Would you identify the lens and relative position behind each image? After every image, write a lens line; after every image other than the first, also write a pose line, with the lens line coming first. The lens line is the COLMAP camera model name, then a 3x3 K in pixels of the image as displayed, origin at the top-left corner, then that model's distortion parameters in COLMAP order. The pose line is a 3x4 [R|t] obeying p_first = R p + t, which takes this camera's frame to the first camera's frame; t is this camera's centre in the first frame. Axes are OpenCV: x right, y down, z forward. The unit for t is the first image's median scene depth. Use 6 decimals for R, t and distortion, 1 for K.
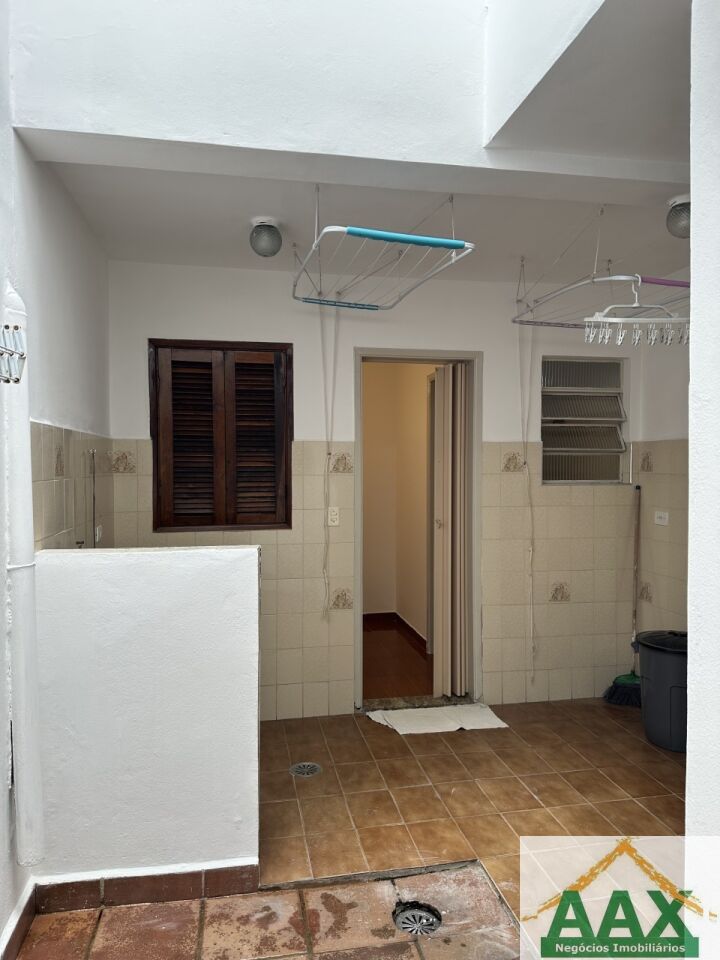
lens RADIAL K [[664.4, 0, 361.7], [0, 664.4, 484.9], [0, 0, 1]] dist [0.151258, -0.301492]
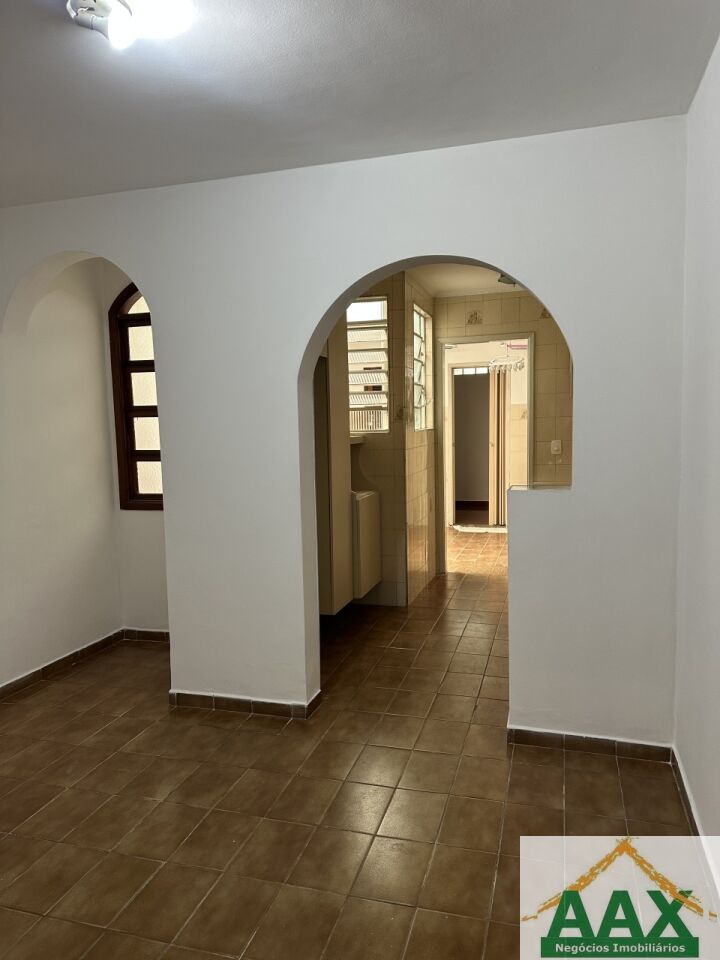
lens RADIAL K [[662.0, 0, 362.6], [0, 662.0, 487.1], [0, 0, 1]] dist [0.084910, -0.178476]
pose [[0.890241, 0.026633, -0.454710, 0.753162], [0.007744, 0.997260, 0.073573, 0.037944], [0.455423, -0.069019, 0.887596, -1.123524]]
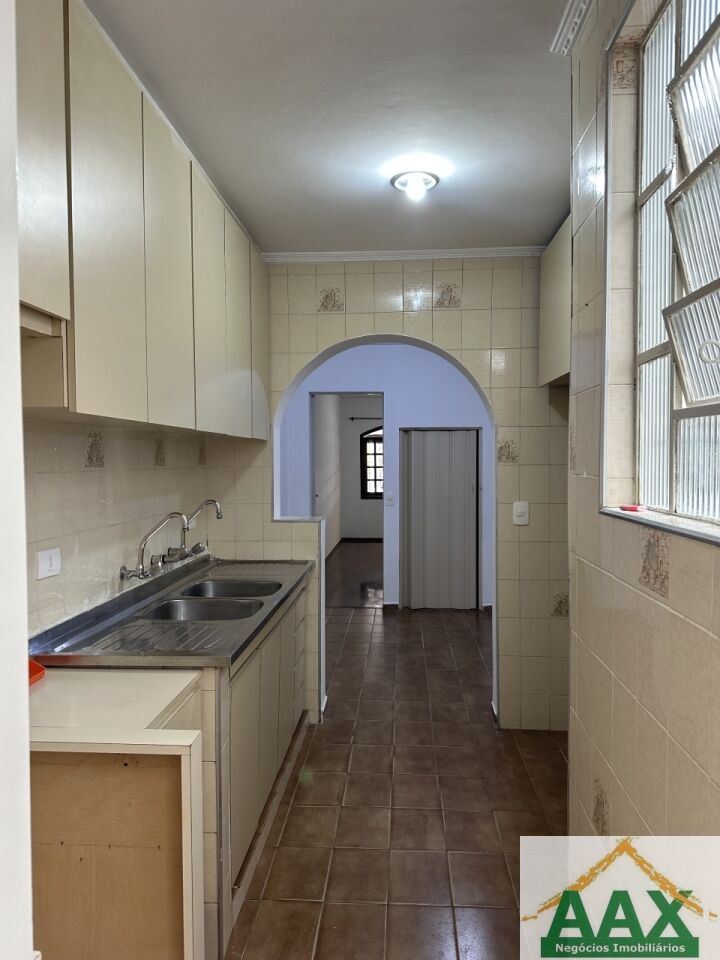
lens RADIAL K [[664.4, 0, 361.7], [0, 664.4, 484.9], [0, 0, 1]] dist [0.151258, -0.301492]
pose [[-0.969465, -0.007236, 0.245121, 0.285044], [0.010134, 0.997529, 0.069526, -0.016540], [-0.245019, 0.069887, -0.966996, 0.479923]]
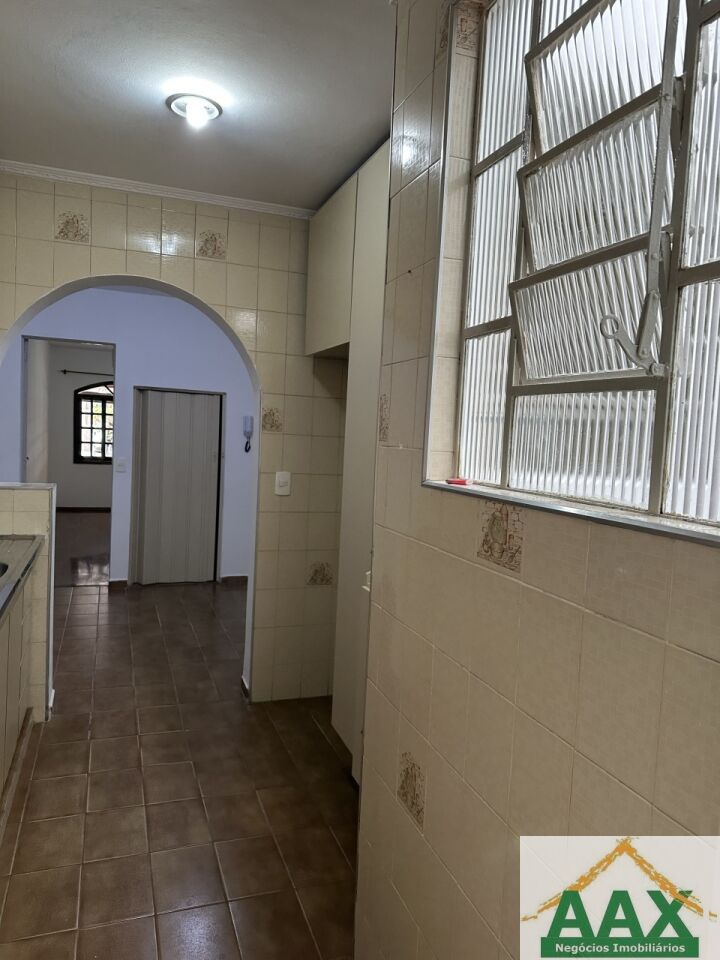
lens RADIAL K [[676.3, 0, 358.5], [0, 676.3, 482.5], [0, 0, 1]] dist [0.038208, -0.046552]
pose [[-0.985768, -0.037861, -0.163793, 0.343097], [-0.055187, 0.993194, 0.102563, -0.011531], [0.158795, 0.110142, -0.981149, 0.444513]]
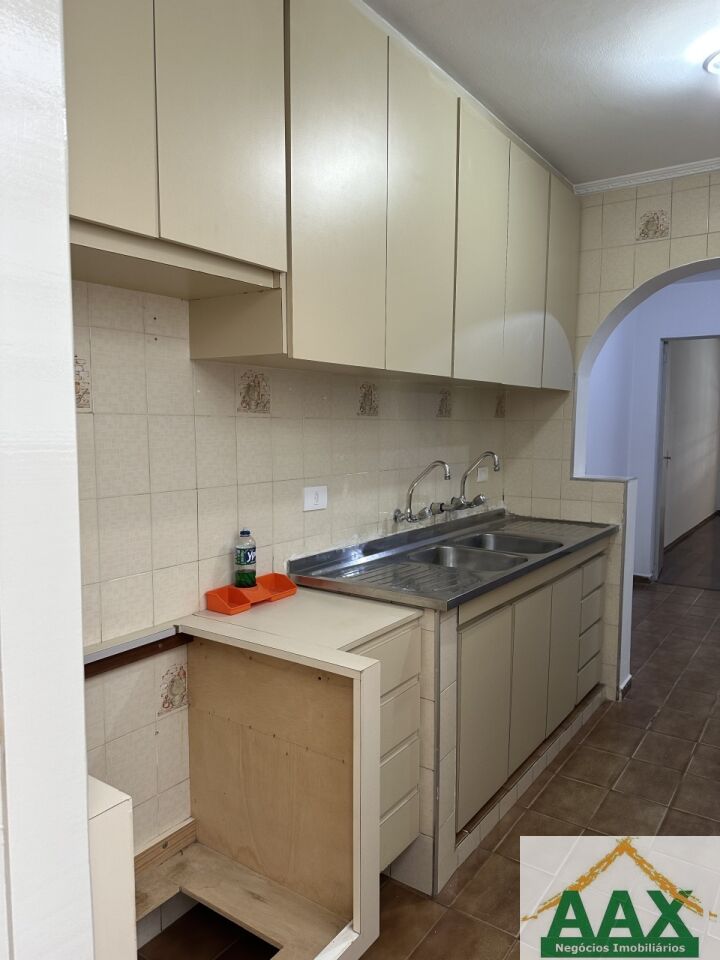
lens RADIAL K [[678.1, 0, 372.1], [0, 678.1, 486.7], [0, 0, 1]] dist [0.054512, -0.050577]
pose [[-0.707493, -0.070694, 0.703175, 0.197961], [0.018464, 0.992796, 0.118388, -0.001883], [-0.706479, 0.096743, -0.701091, 0.418261]]
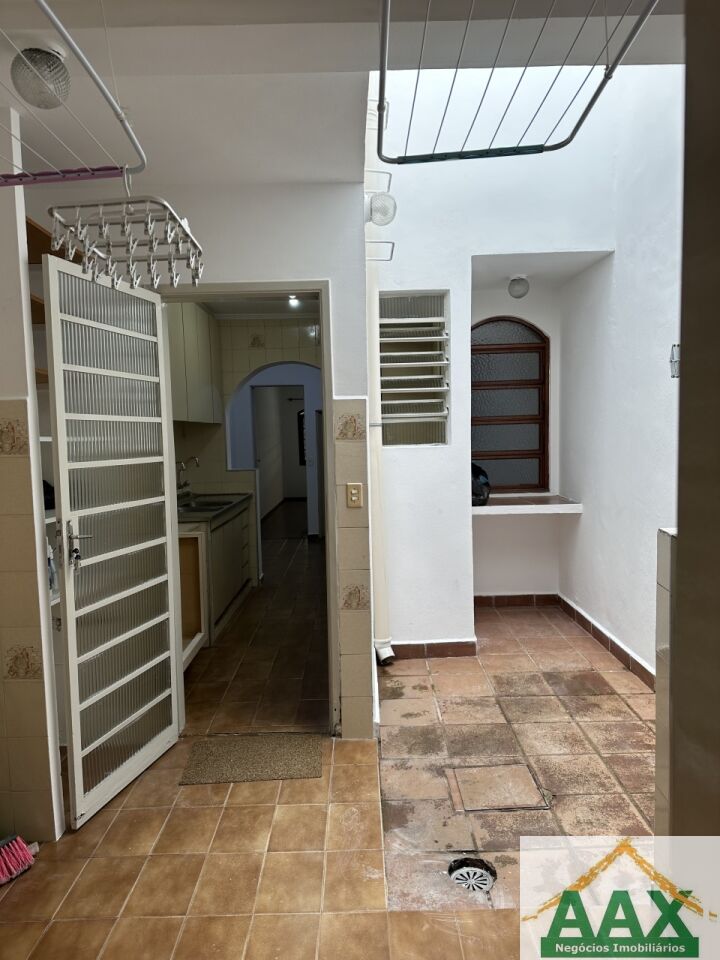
lens RADIAL K [[676.3, 0, 358.5], [0, 676.3, 482.5], [0, 0, 1]] dist [0.038208, -0.046552]
pose [[-0.982299, 0.011622, 0.186958, 0.029184], [0.032169, 0.993711, 0.107251, -0.037322], [-0.184536, 0.111367, -0.976496, 1.121845]]
